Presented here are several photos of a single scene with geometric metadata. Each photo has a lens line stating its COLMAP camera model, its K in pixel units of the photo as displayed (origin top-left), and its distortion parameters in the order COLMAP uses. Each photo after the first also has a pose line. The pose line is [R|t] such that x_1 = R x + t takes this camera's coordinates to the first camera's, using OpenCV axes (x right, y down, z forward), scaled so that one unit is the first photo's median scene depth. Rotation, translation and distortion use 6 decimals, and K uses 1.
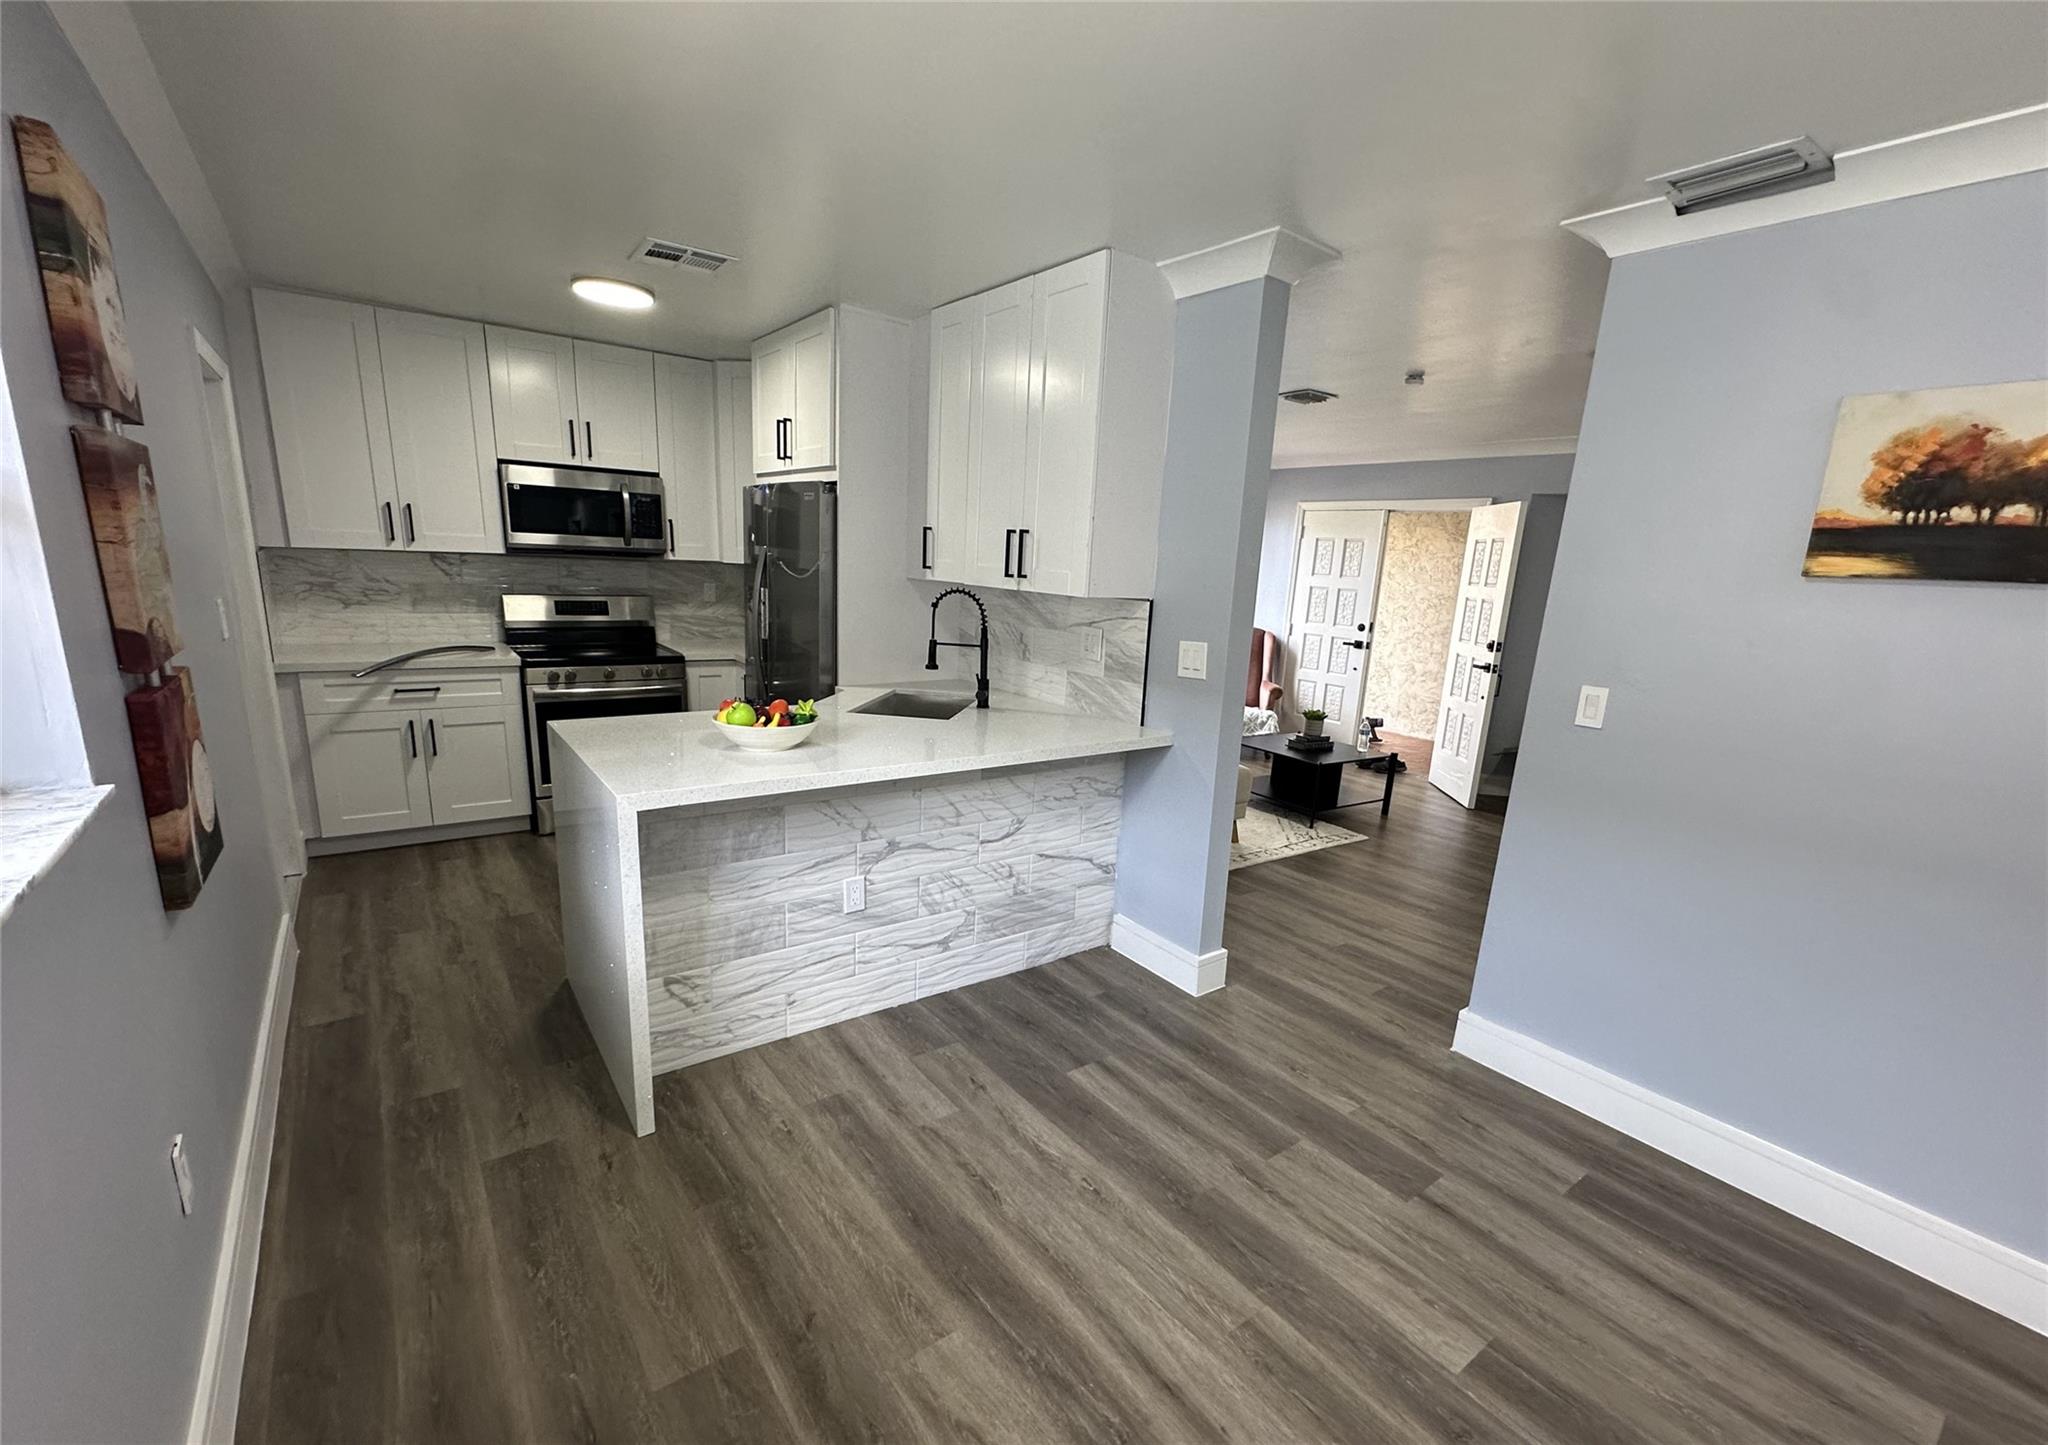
lens RADIAL K [[871.6, 0, 1033.8], [0, 871.6, 768.5], [0, 0, 1]] dist [-0.003589, -0.000676]
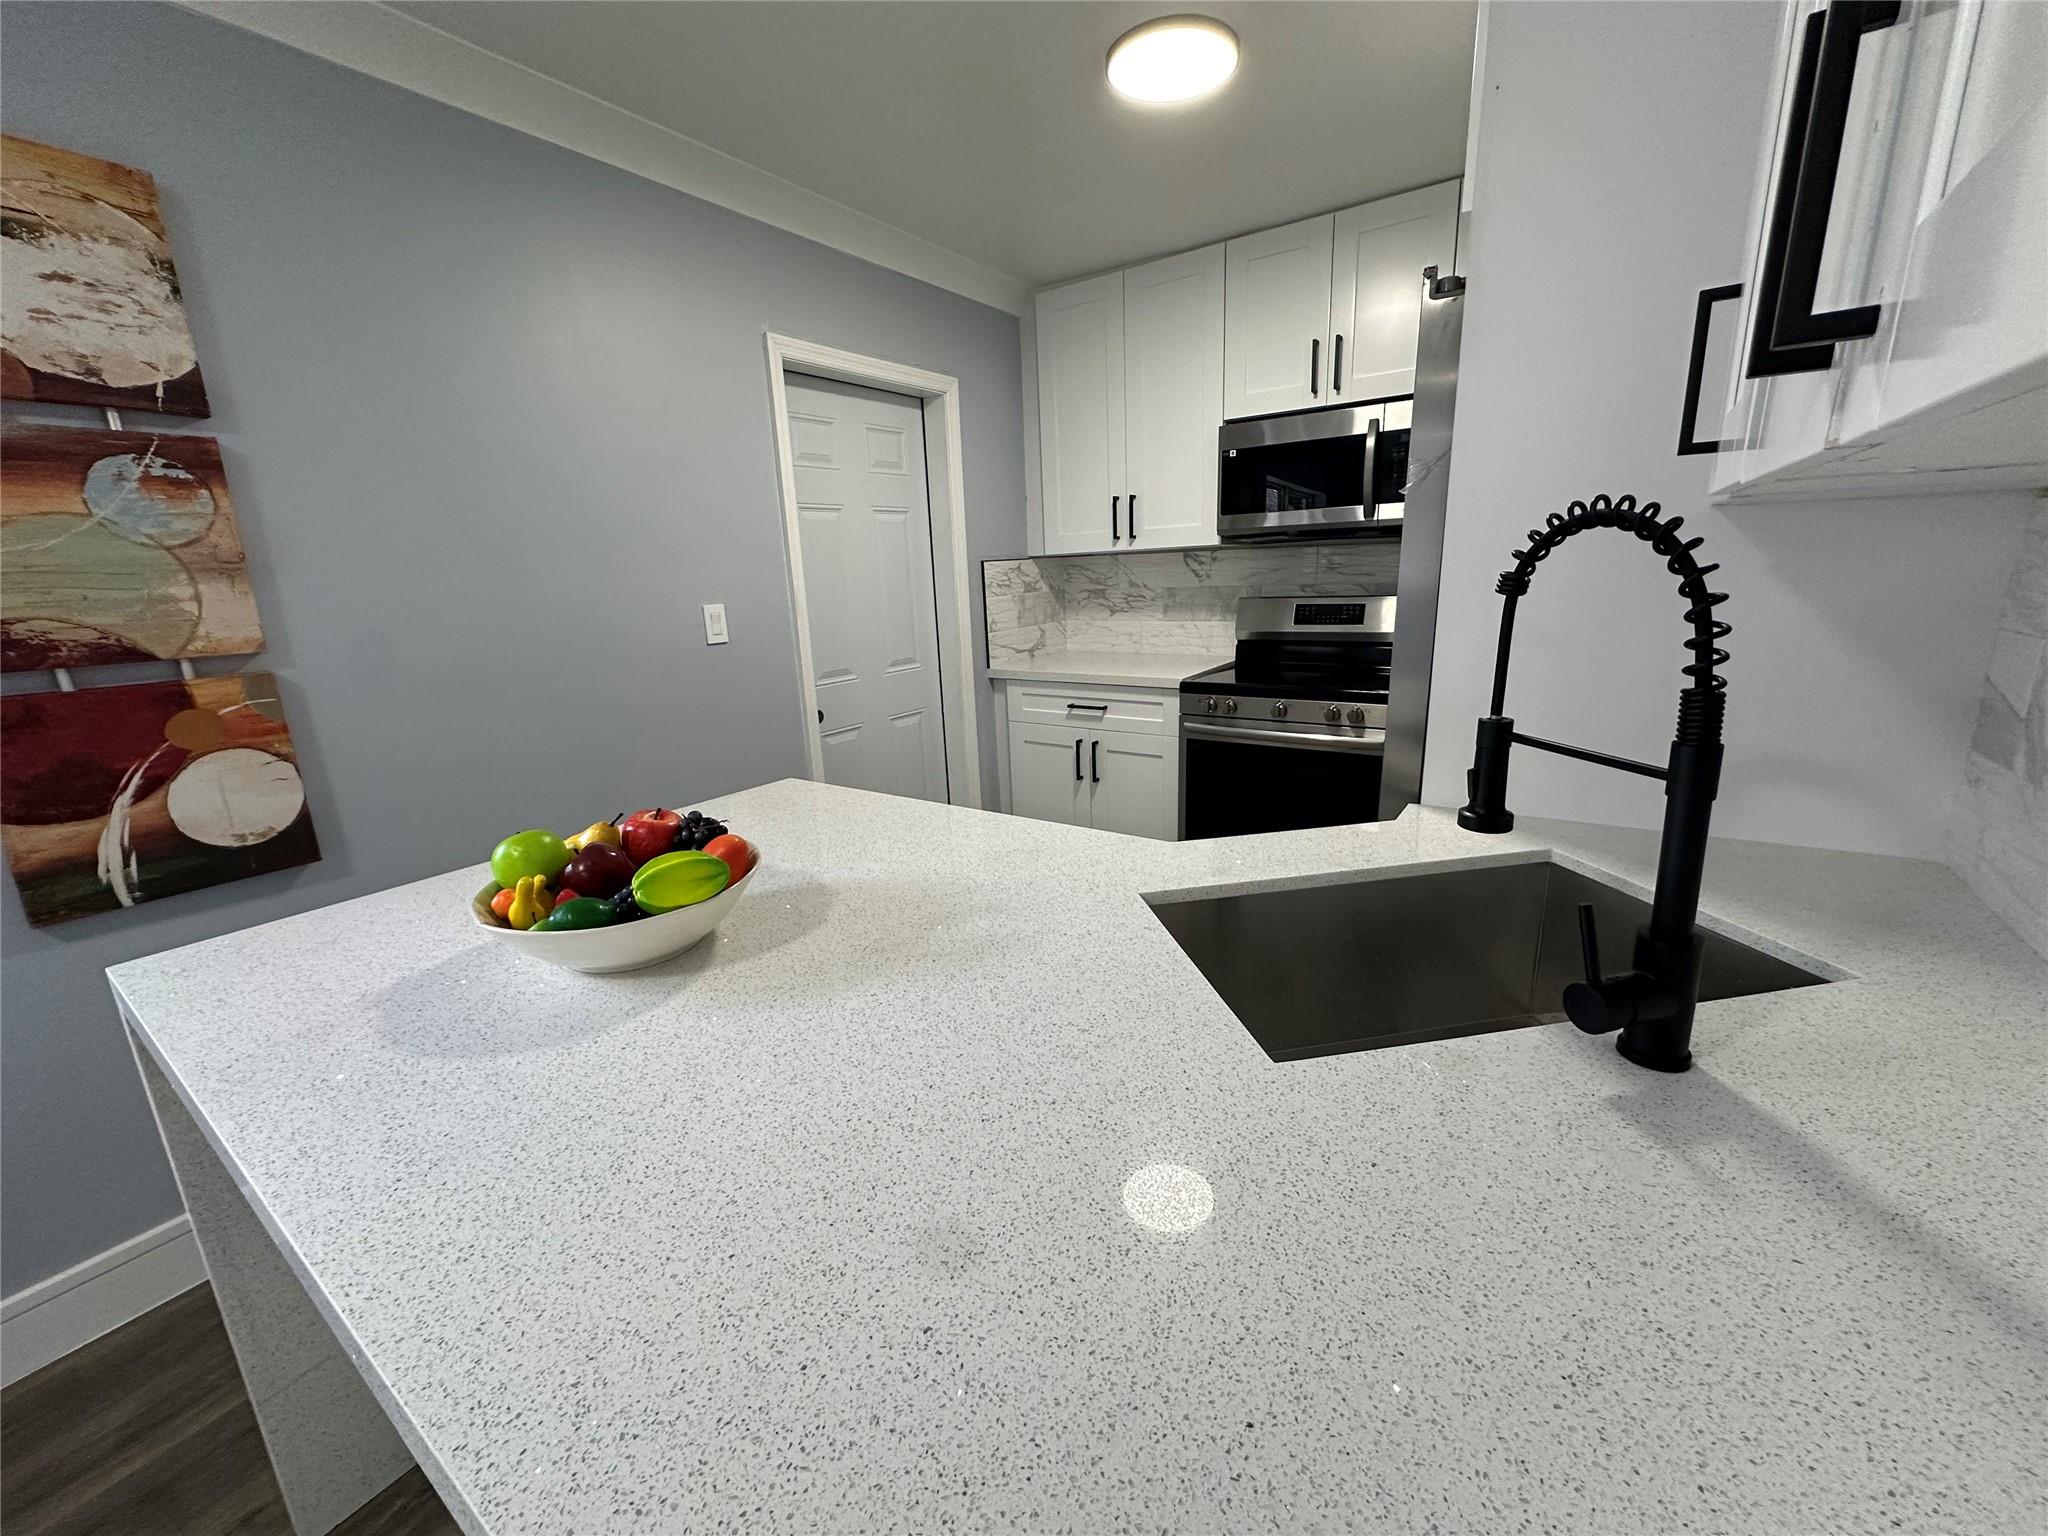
lens RADIAL K [[811.6, 0, 1033.2], [0, 811.6, 767.8], [0, 0, 1]] dist [-0.005367, 0.001349]
pose [[0.312048, 0.167914, -0.935110, 0.071528], [-0.169549, 0.978300, 0.119091, -0.144419], [0.934815, 0.121385, 0.333746, 0.824713]]
